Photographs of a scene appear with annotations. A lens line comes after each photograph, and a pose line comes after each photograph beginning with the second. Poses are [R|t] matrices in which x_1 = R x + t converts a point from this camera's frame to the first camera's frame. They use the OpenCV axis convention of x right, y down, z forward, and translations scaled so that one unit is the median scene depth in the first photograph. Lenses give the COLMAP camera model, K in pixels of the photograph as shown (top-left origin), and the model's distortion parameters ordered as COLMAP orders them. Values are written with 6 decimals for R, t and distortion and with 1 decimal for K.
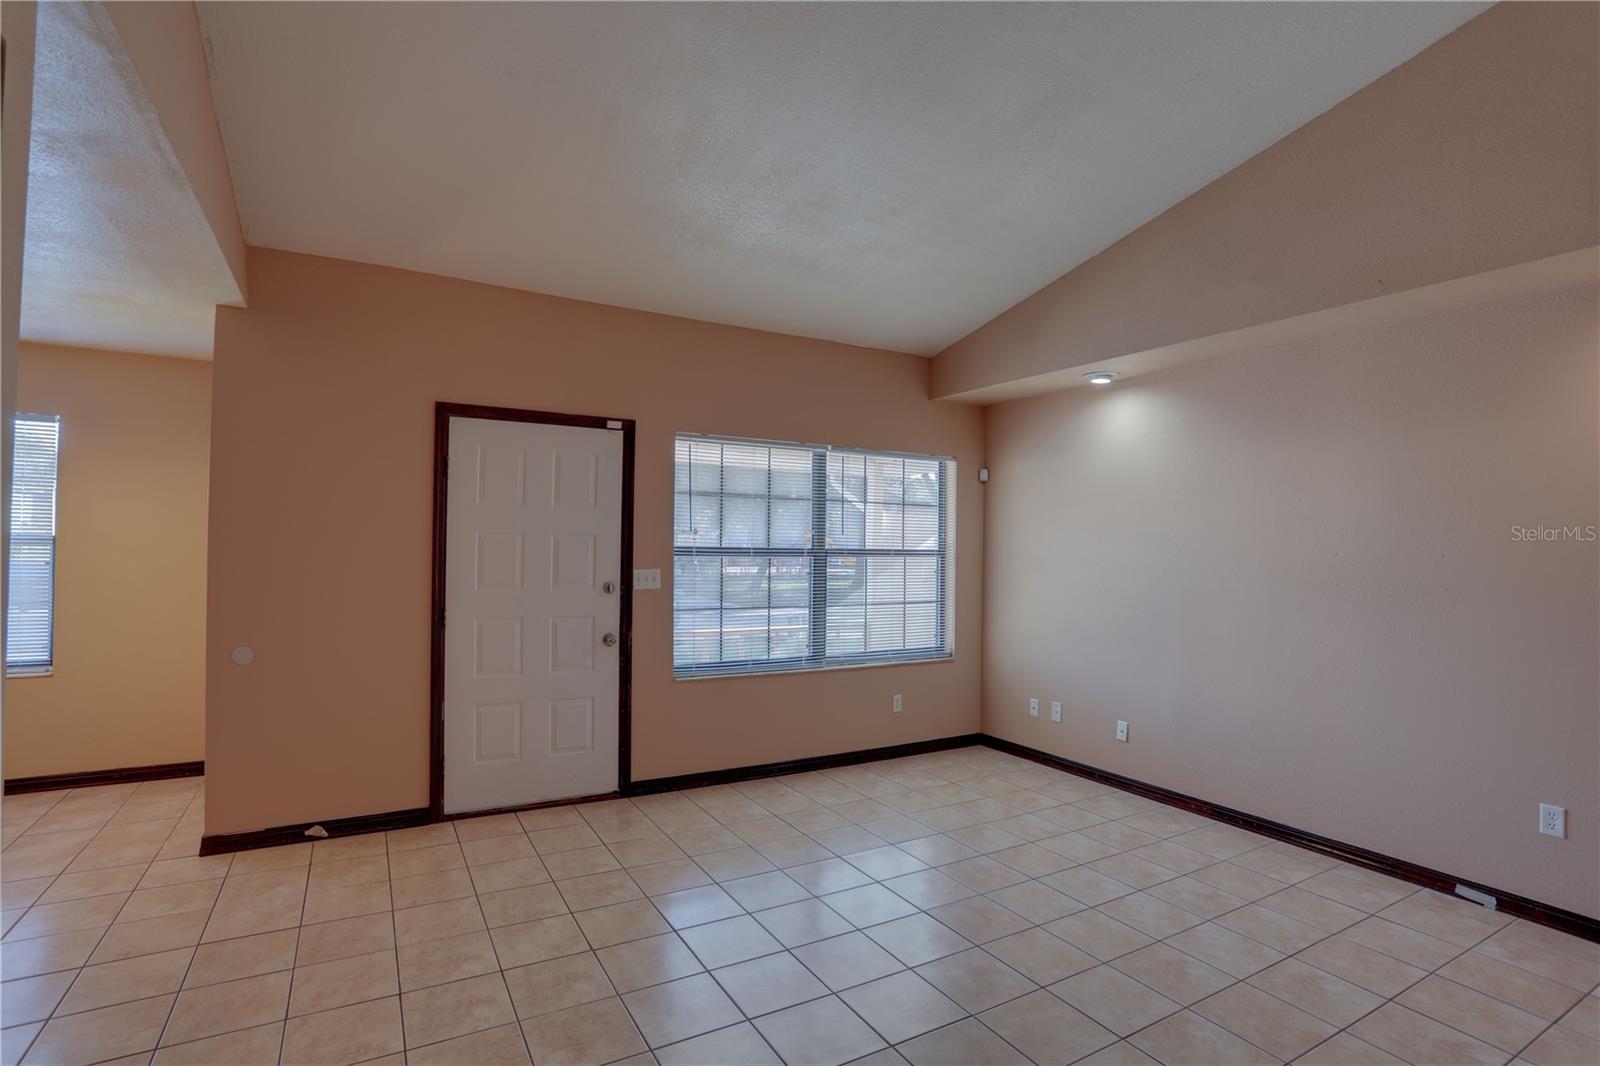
lens RADIAL K [[769.0, 0, 795.4], [0, 769.0, 532.3], [0, 0, 1]] dist [-0.077473, 0.026621]
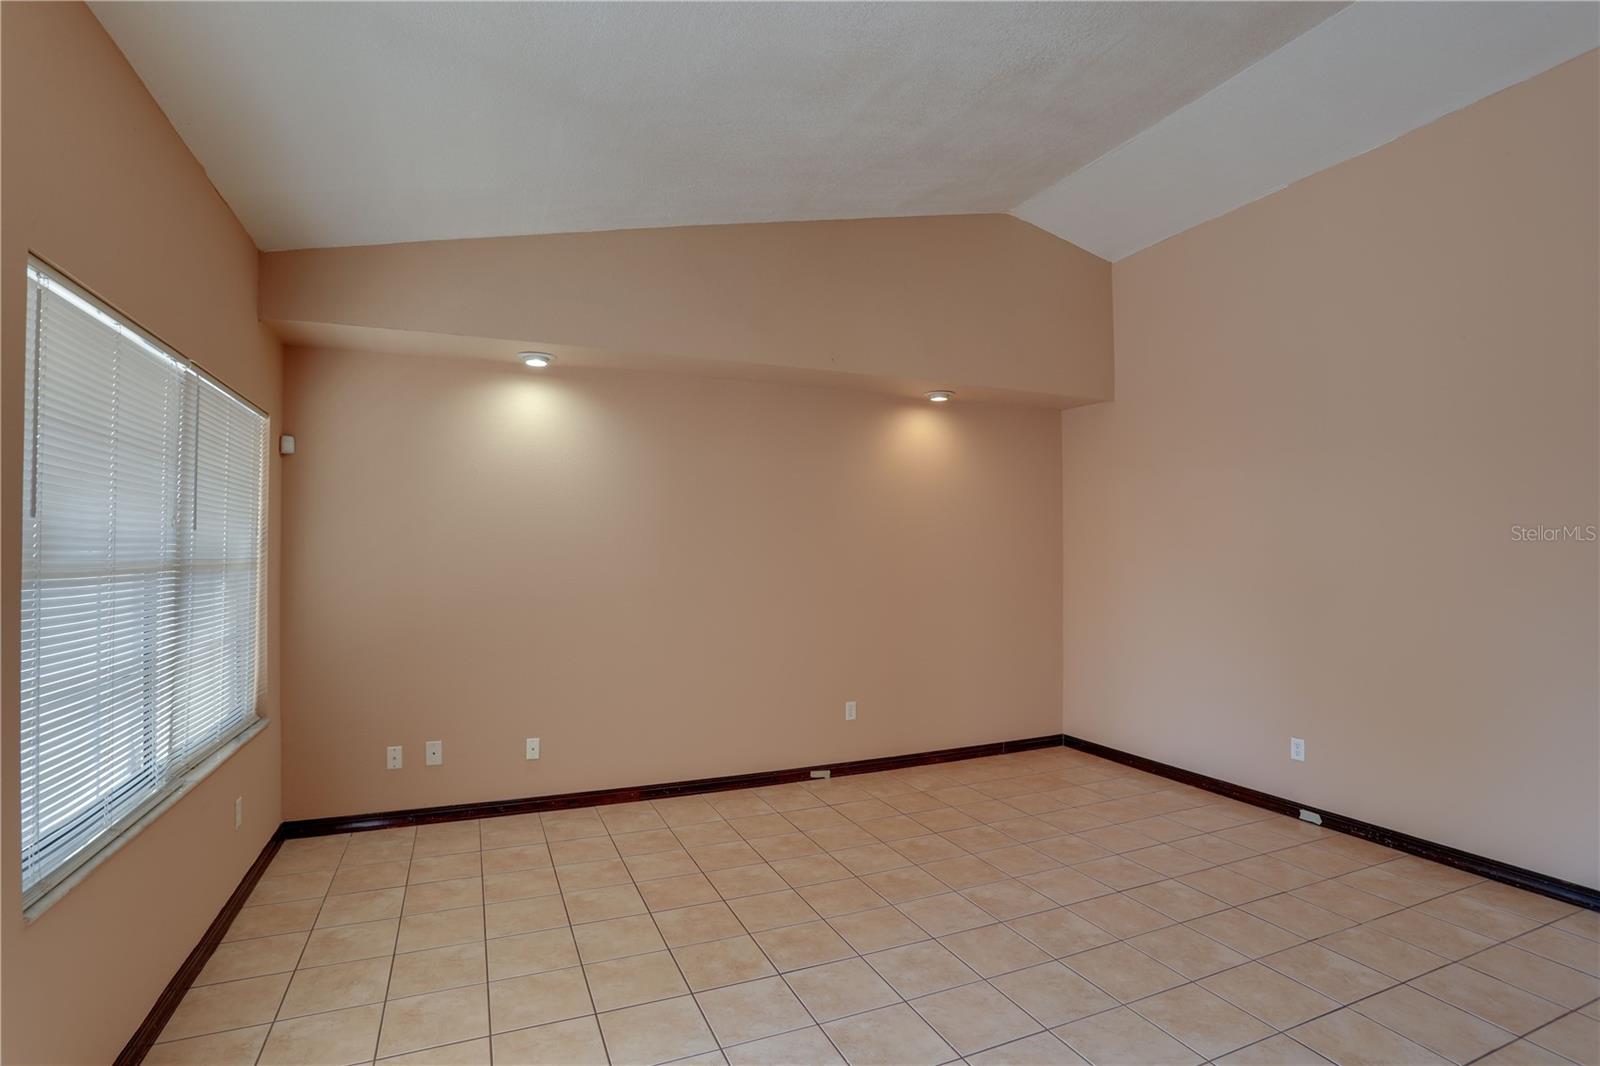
lens RADIAL K [[769.0, 0, 795.4], [0, 769.0, 532.3], [0, 0, 1]] dist [-0.077473, 0.026621]
pose [[0.120597, 0.011953, 0.992630, -0.483983], [-0.011594, 0.999876, -0.010632, 0.007871], [-0.992634, -0.010226, 0.120721, 0.630242]]
